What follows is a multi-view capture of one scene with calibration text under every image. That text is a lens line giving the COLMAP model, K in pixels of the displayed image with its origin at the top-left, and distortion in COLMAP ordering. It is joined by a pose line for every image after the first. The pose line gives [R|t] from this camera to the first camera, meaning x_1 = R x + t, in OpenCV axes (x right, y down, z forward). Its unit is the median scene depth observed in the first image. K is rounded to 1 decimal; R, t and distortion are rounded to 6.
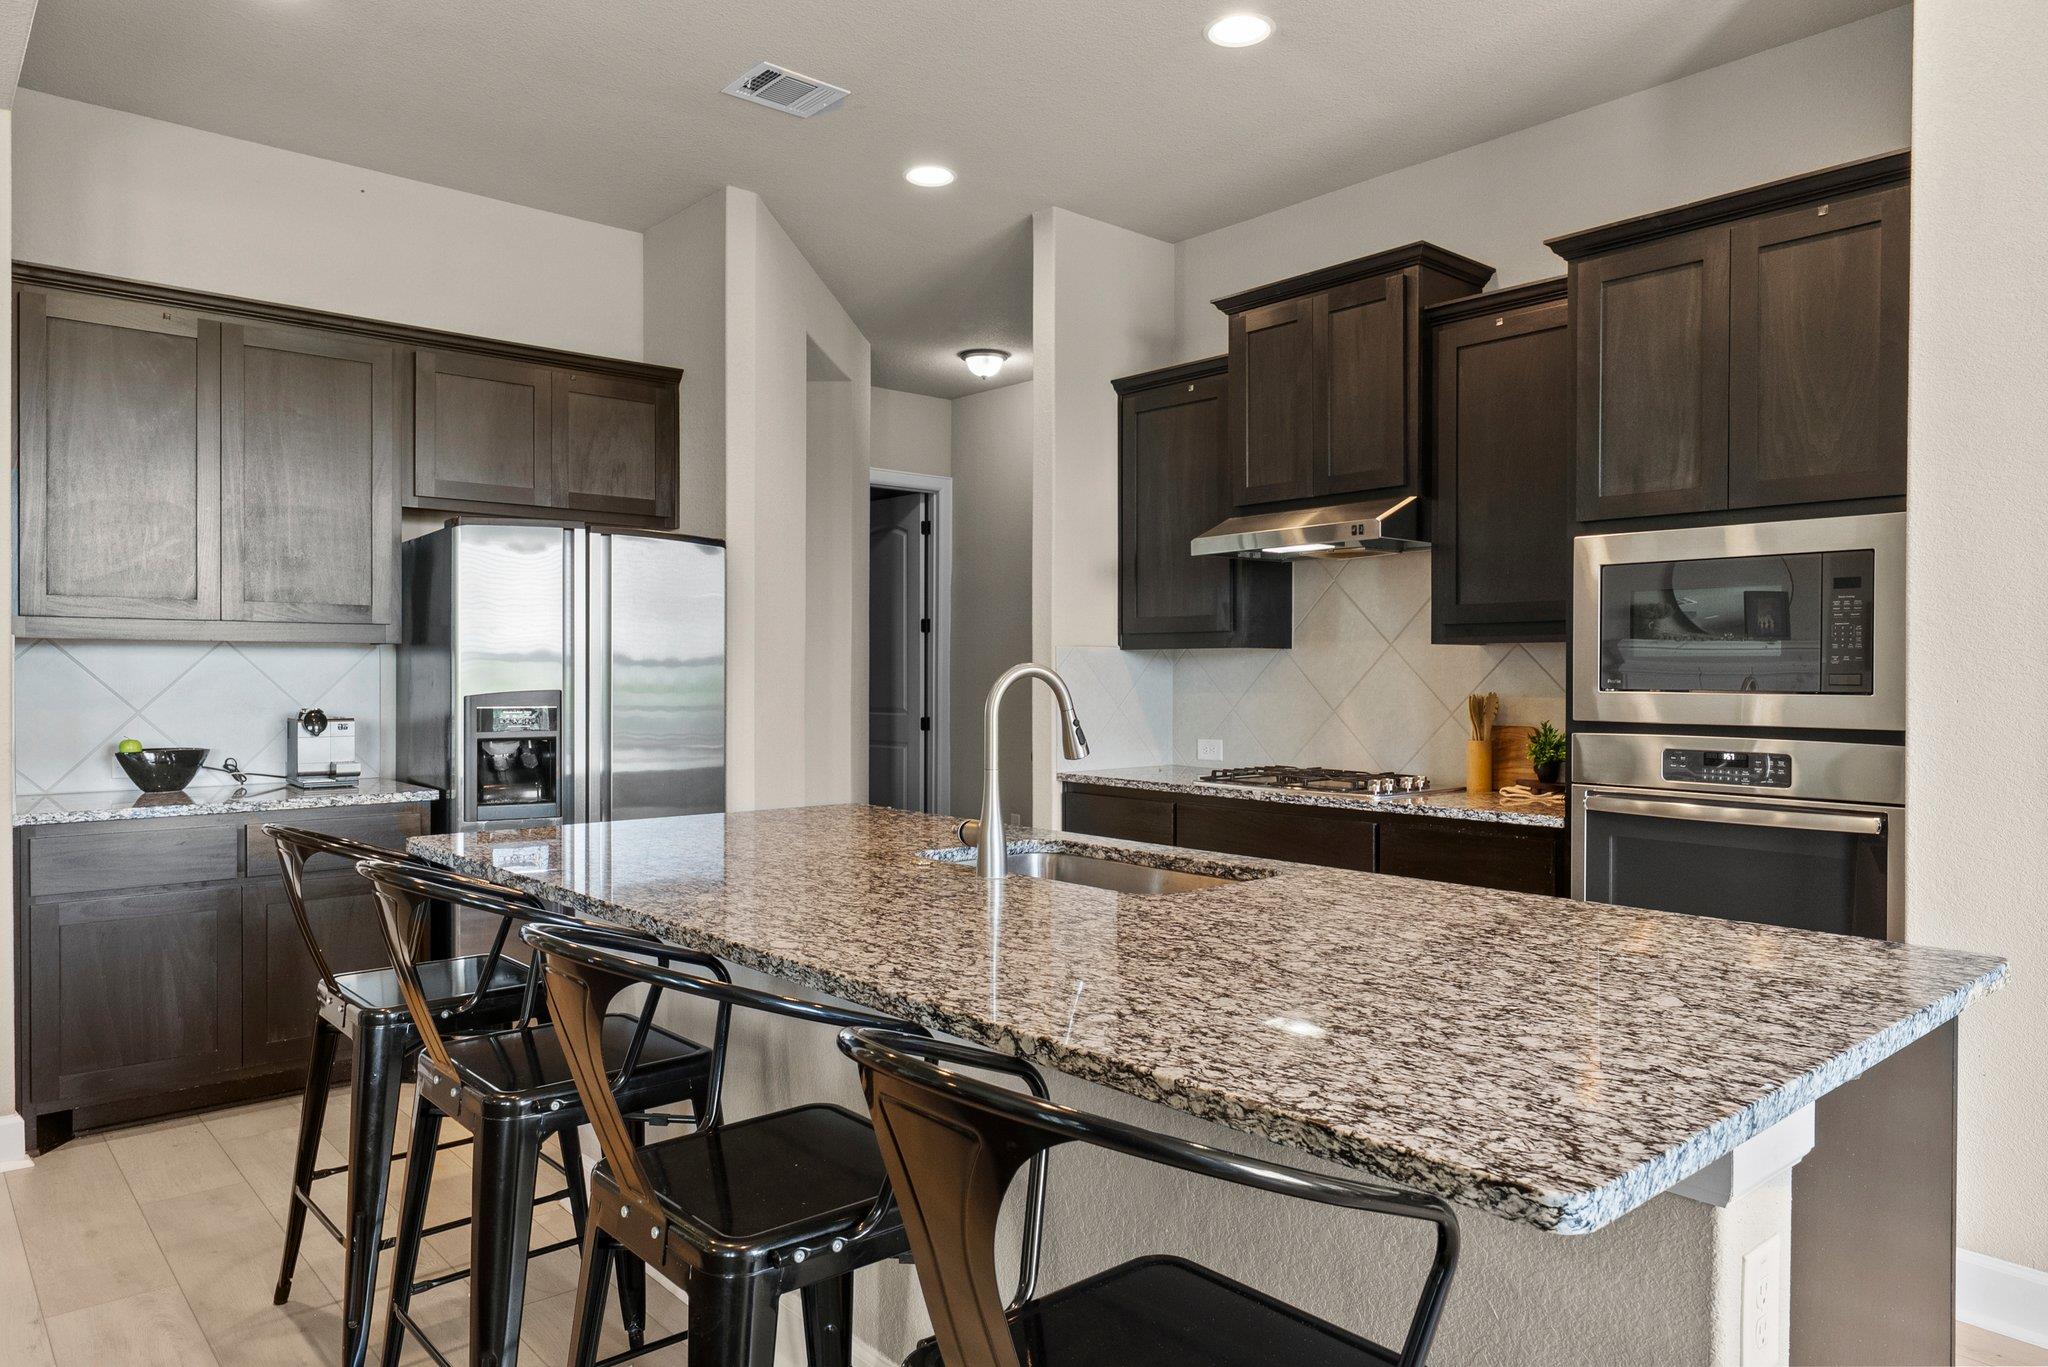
lens RADIAL K [[1345.7, 0, 1035.4], [0, 1345.7, 675.9], [0, 0, 1]] dist [0.006620, 0.000845]
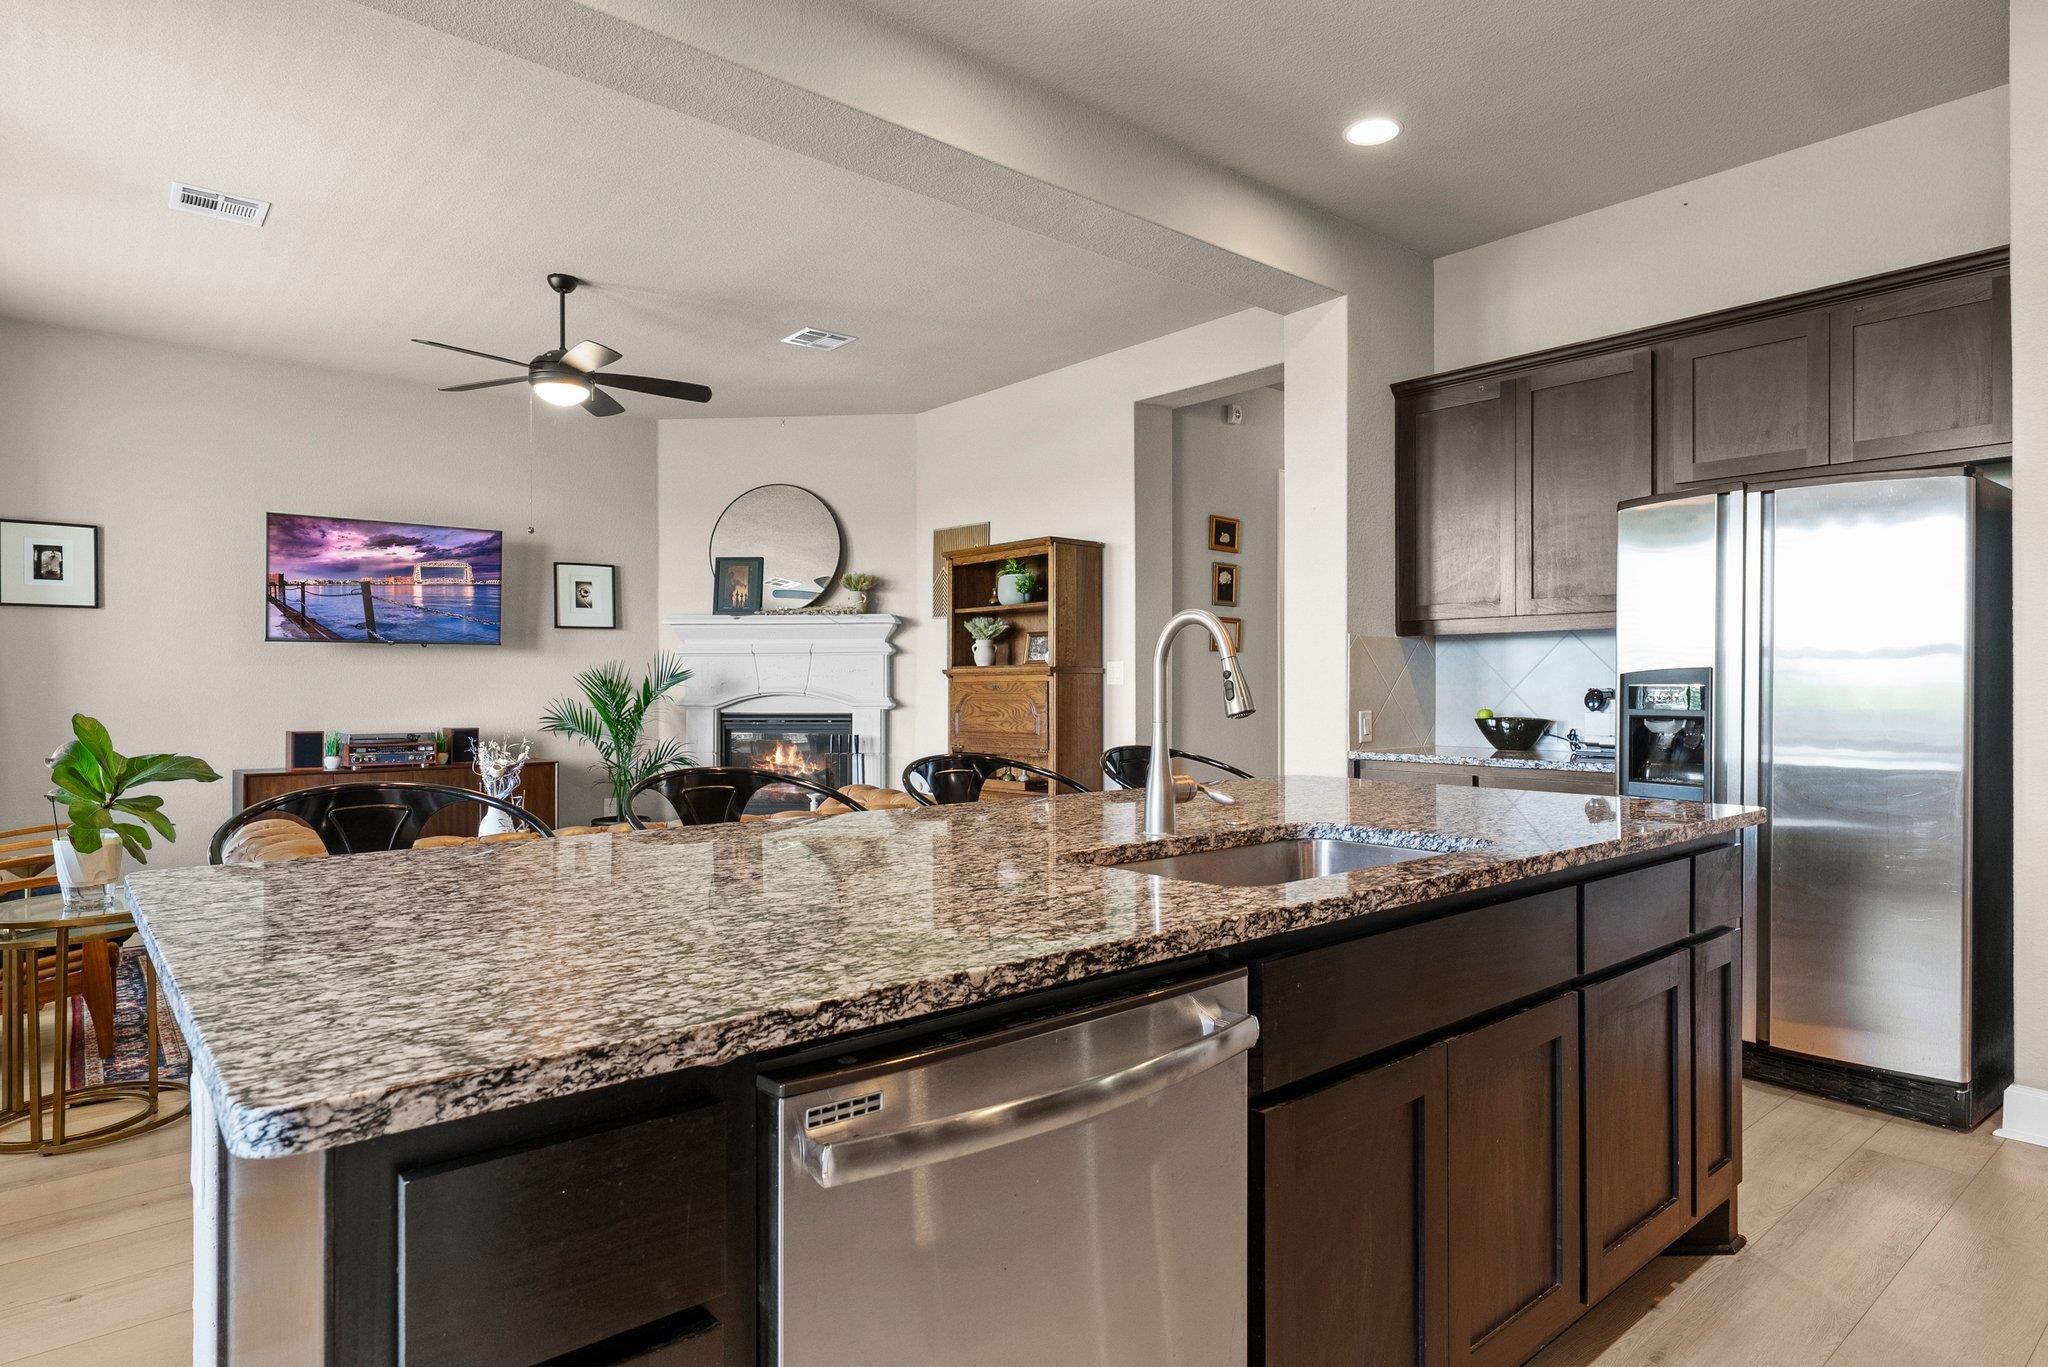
lens RADIAL K [[1167.5, 0, 1031.1], [0, 1167.5, 680.8], [0, 0, 1]] dist [0.003742, -0.000368]
pose [[-0.028111, -0.007247, -0.999579, 0.476871], [-0.001355, 0.999973, -0.007212, 0.026674], [0.999604, 0.001151, -0.028120, 0.555602]]
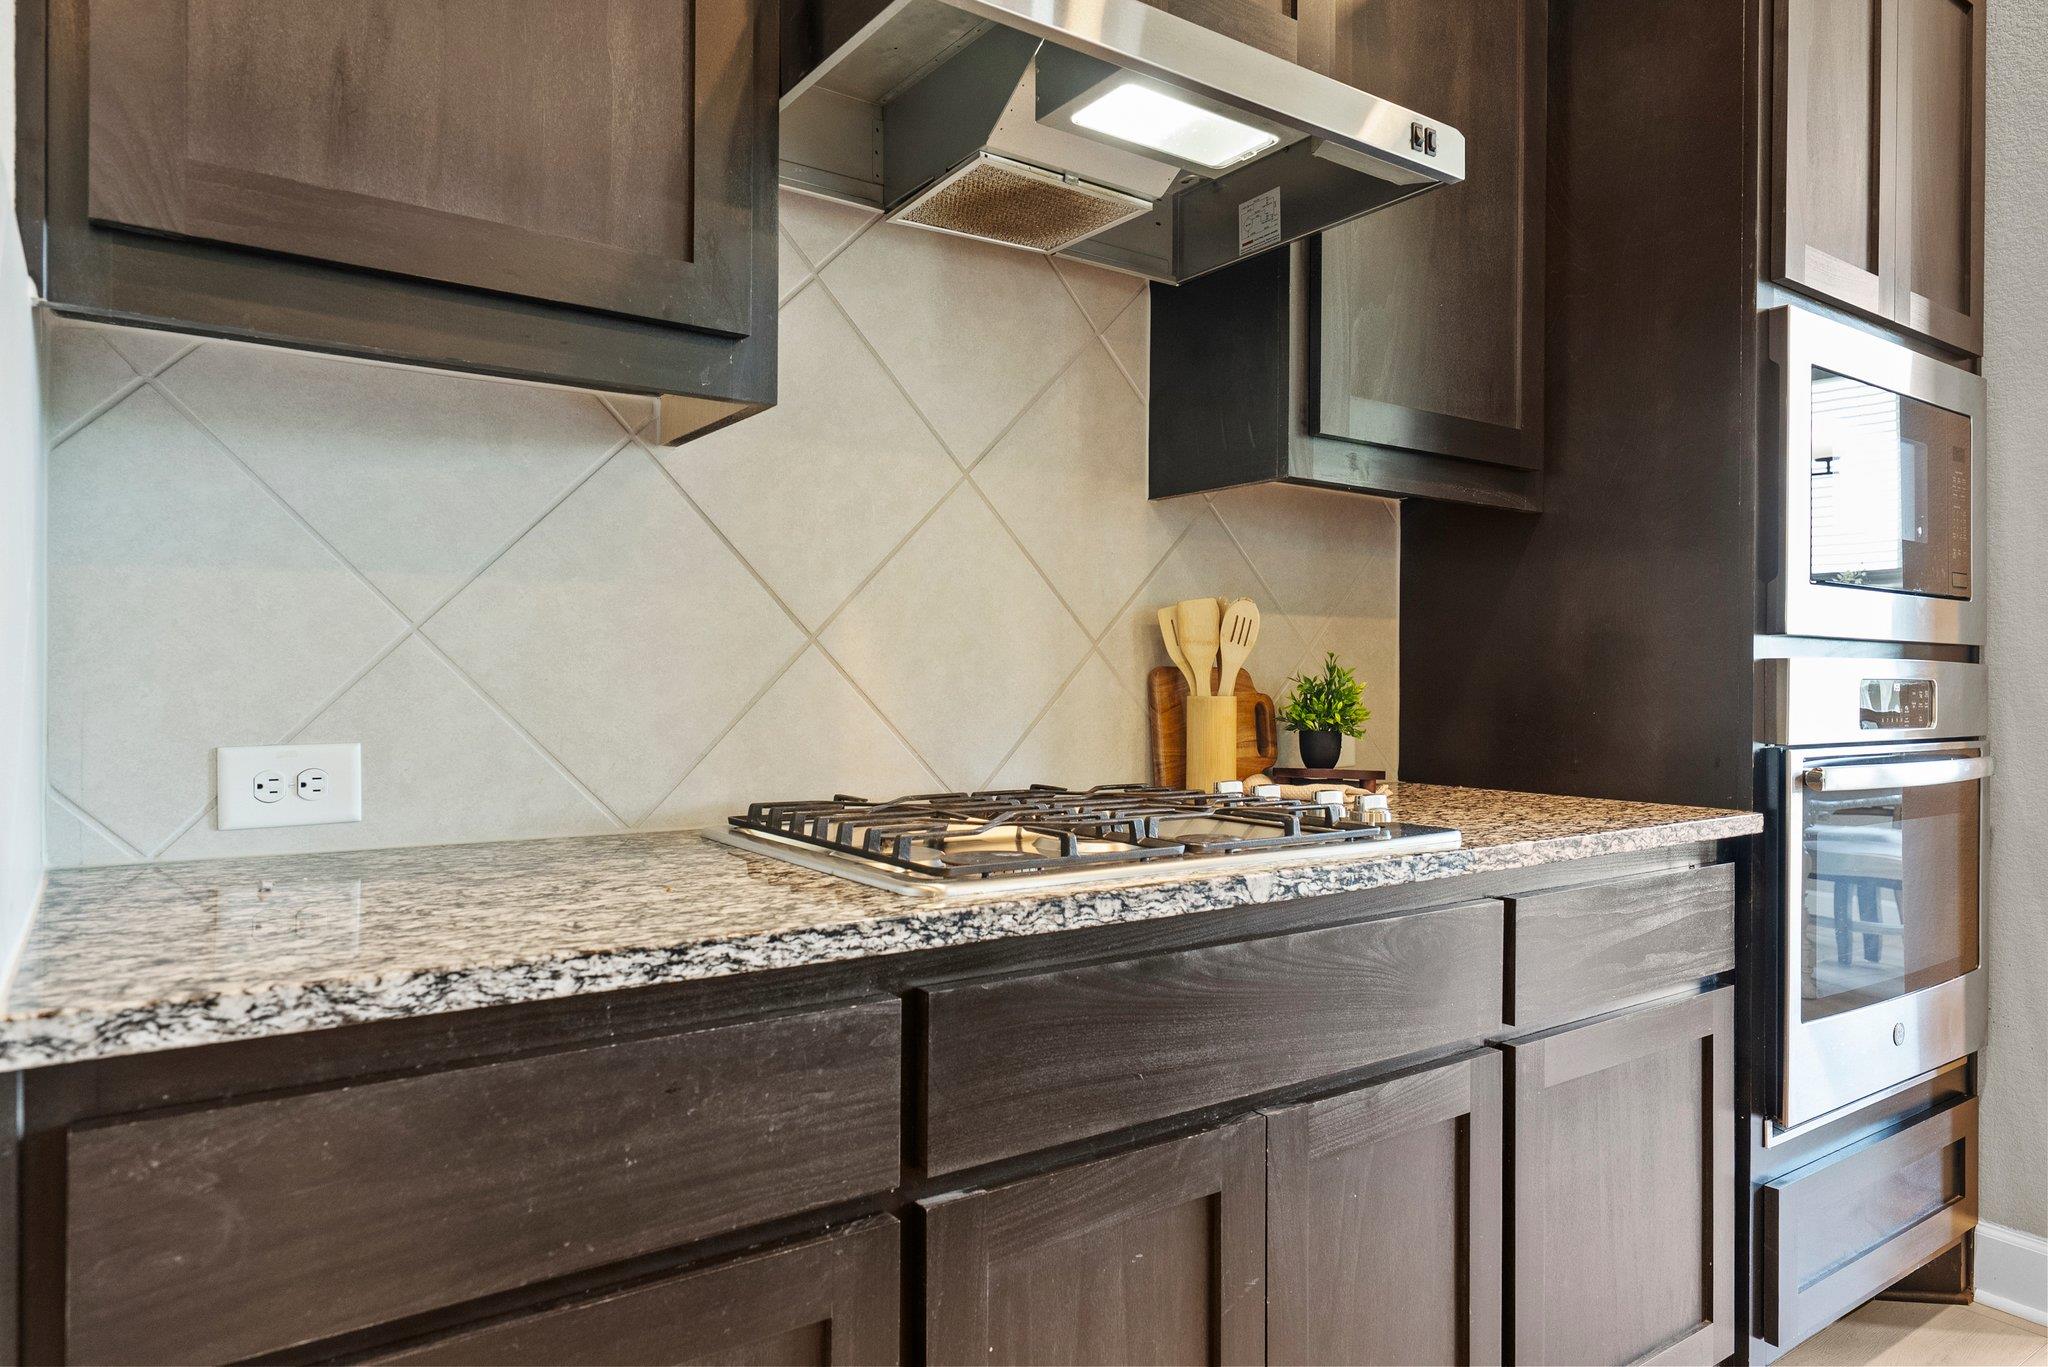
lens RADIAL K [[1257.6, 0, 1034.7], [0, 1257.6, 681.9], [0, 0, 1]] dist [0.004355, 0.003594]
pose [[0.100964, -0.003584, 0.994884, -0.125066], [-0.001307, 0.999992, 0.003735, 0.042016], [-0.994889, -0.001677, 0.100958, 1.036479]]
